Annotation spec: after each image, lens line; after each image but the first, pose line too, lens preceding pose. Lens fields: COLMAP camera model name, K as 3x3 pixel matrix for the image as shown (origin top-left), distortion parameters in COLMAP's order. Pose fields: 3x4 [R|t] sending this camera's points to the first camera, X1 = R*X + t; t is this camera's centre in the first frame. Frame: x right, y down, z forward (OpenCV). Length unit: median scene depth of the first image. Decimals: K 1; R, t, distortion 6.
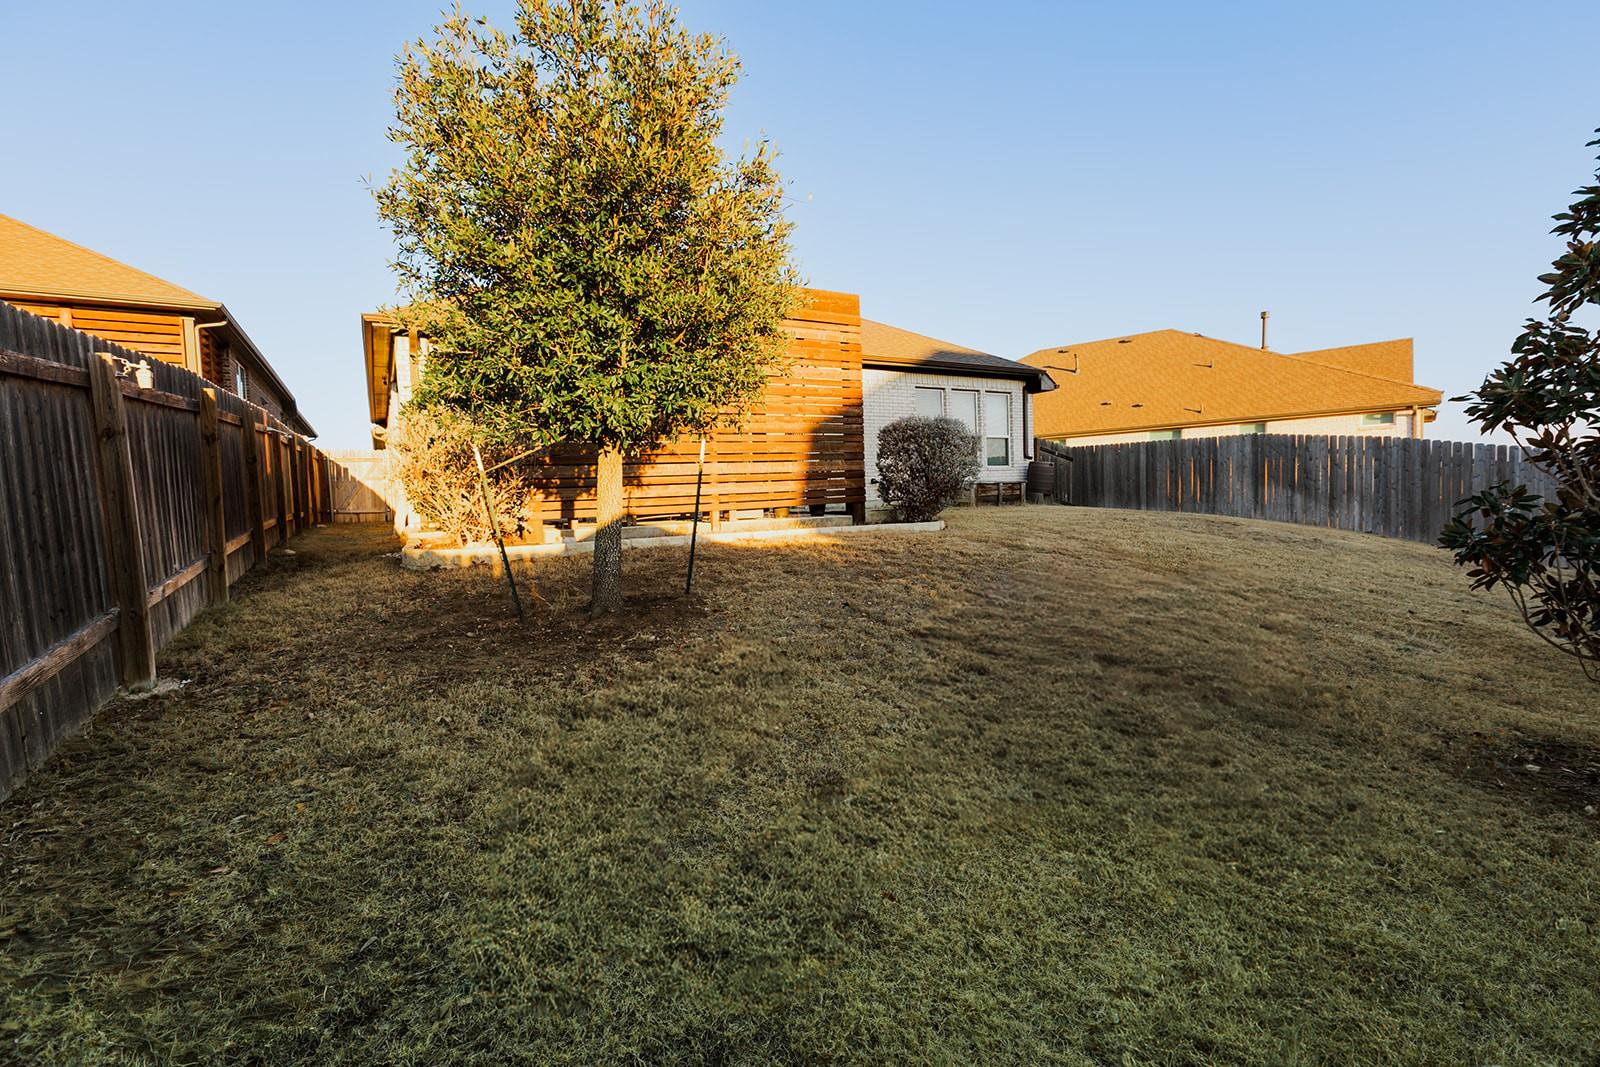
lens RADIAL K [[717.3, 0, 804.2], [0, 717.3, 531.7], [0, 0, 1]] dist [-0.000120, -0.000015]
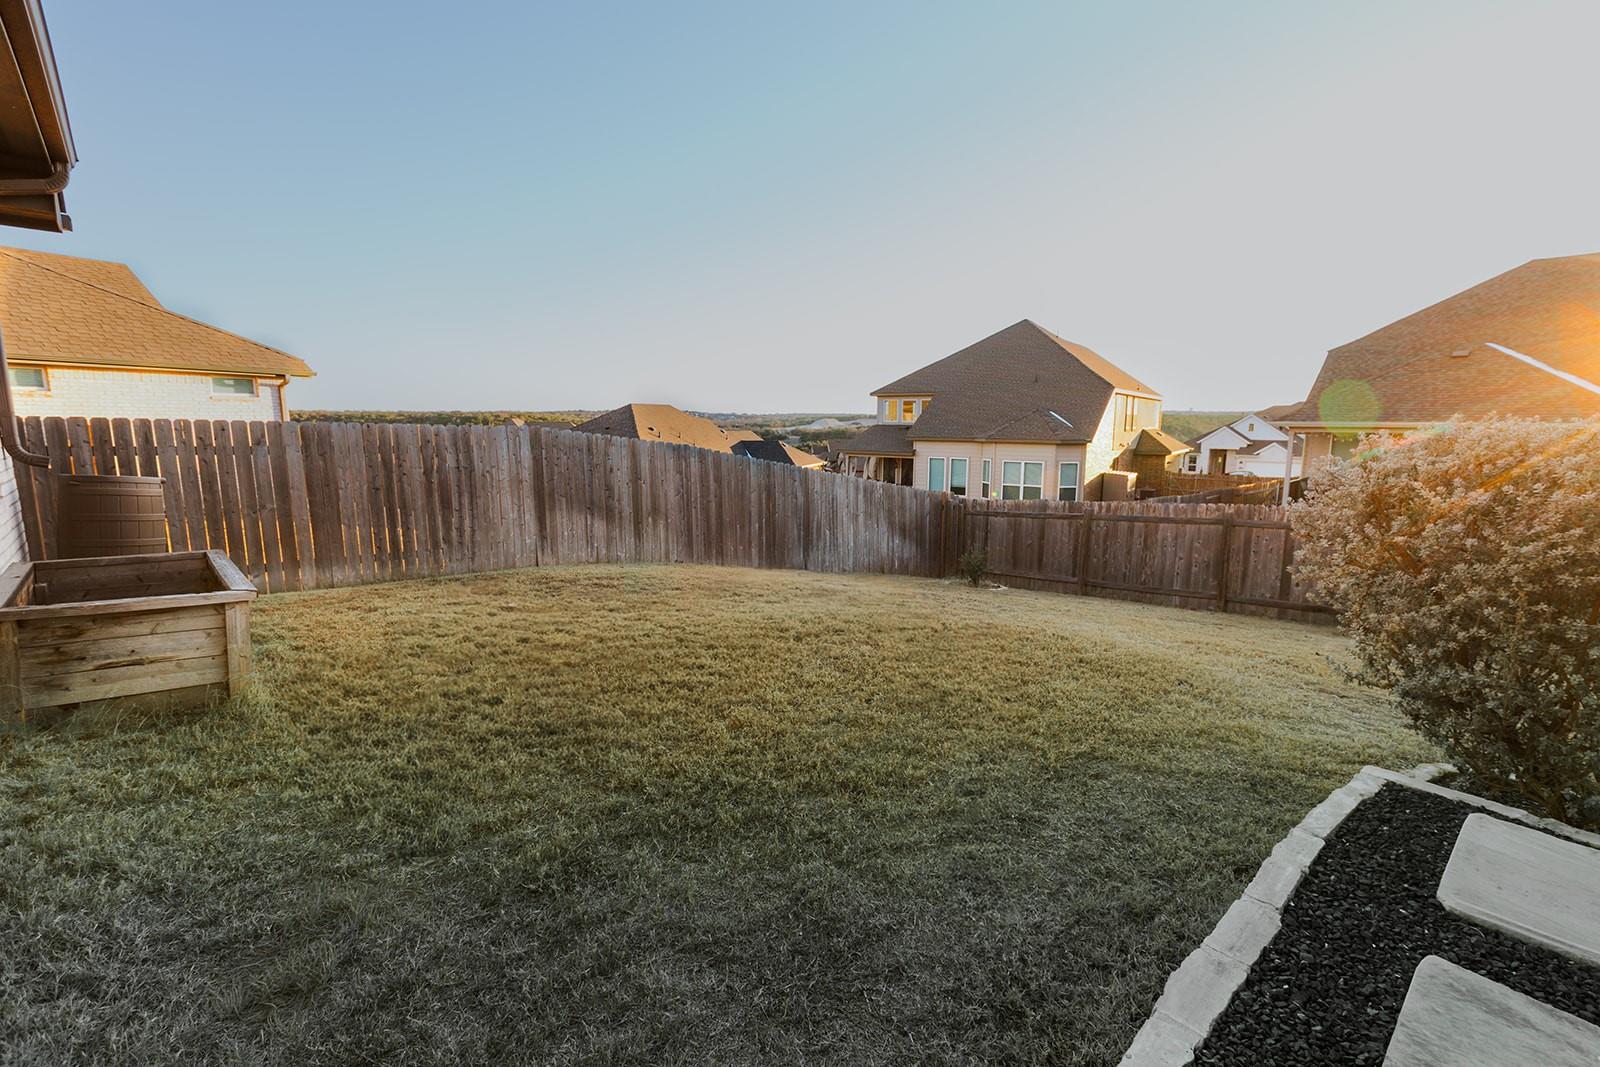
lens RADIAL K [[717.3, 0, 804.2], [0, 717.3, 531.7], [0, 0, 1]] dist [-0.000120, -0.000015]
pose [[-0.195278, -0.114631, 0.974026, -0.016513], [0.052070, 0.990533, 0.127013, -0.129747], [-0.979365, 0.075521, -0.187461, 1.024205]]
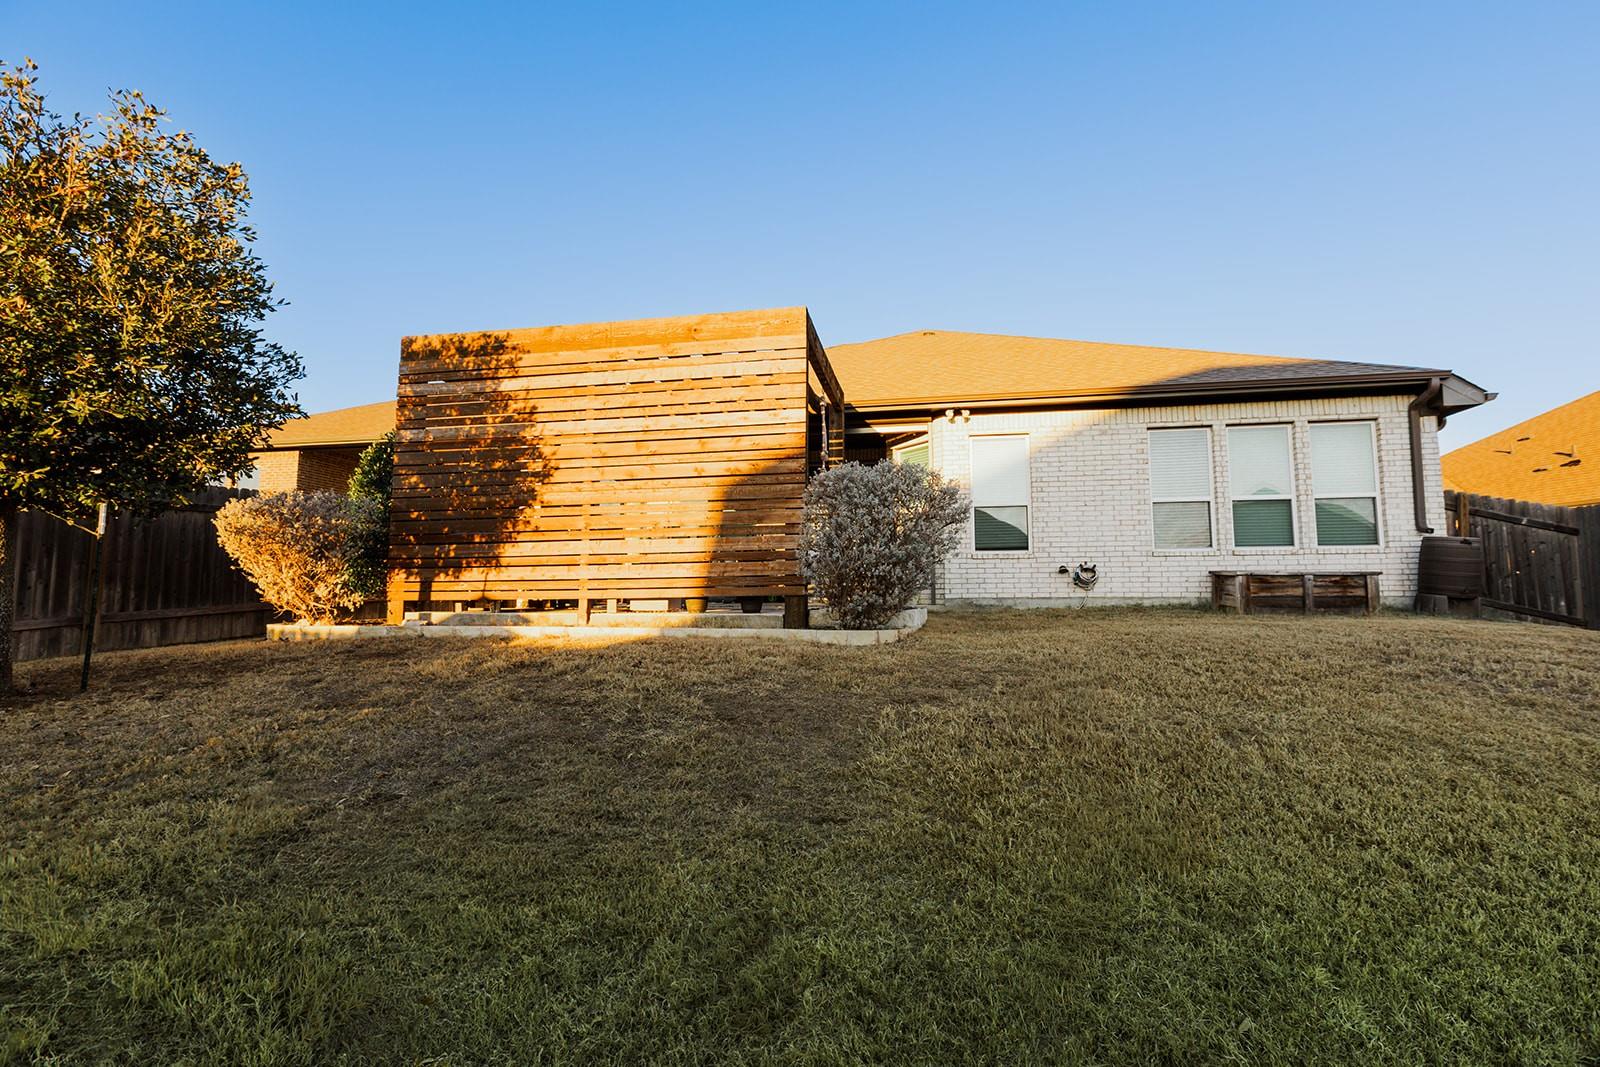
lens RADIAL K [[717.3, 0, 804.2], [0, 717.3, 531.7], [0, 0, 1]] dist [-0.000120, -0.000015]
pose [[0.753741, -0.028556, -0.656550, 0.422373], [-0.057043, 0.992442, -0.108652, -0.021270], [0.654691, 0.119347, 0.746416, 0.380798]]
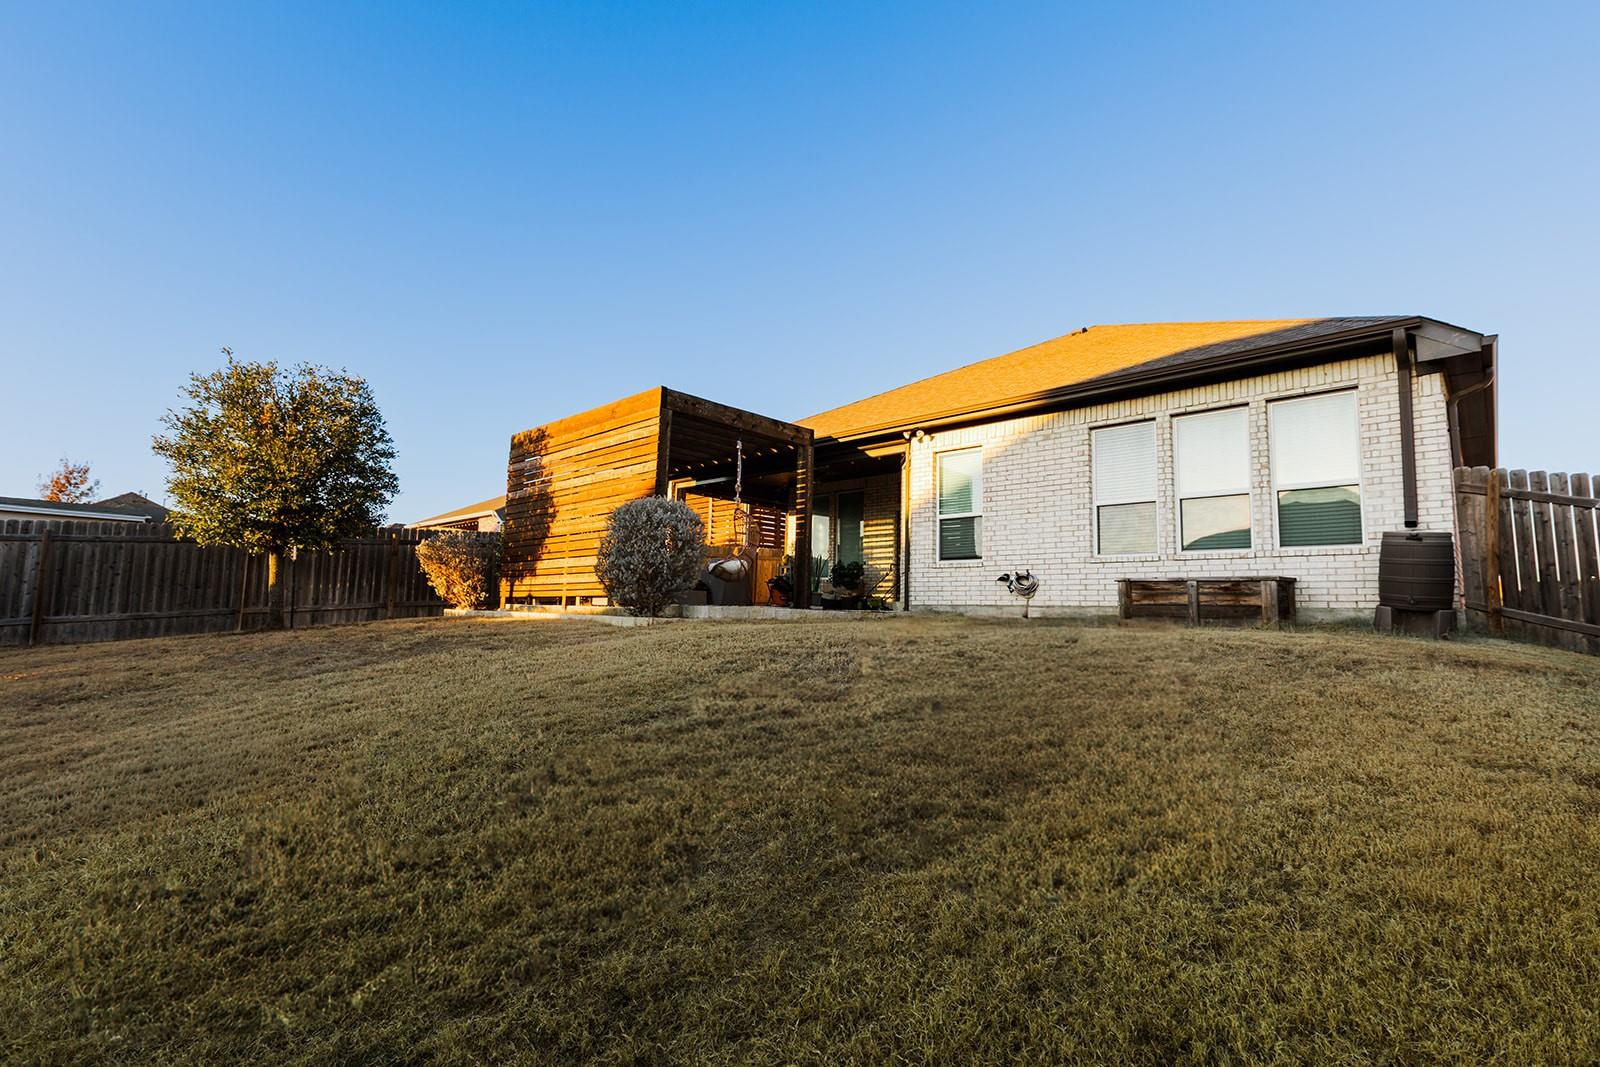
lens RADIAL K [[737.7, 0, 800.0], [0, 737.7, 533.5], [0, 0, 1]] dist [0.000952, 0.000086]
pose [[0.265189, -0.063545, -0.962100, 0.855022], [-0.081278, 0.992801, -0.087976, -0.040022], [0.960765, 0.101528, 0.258115, 0.729946]]
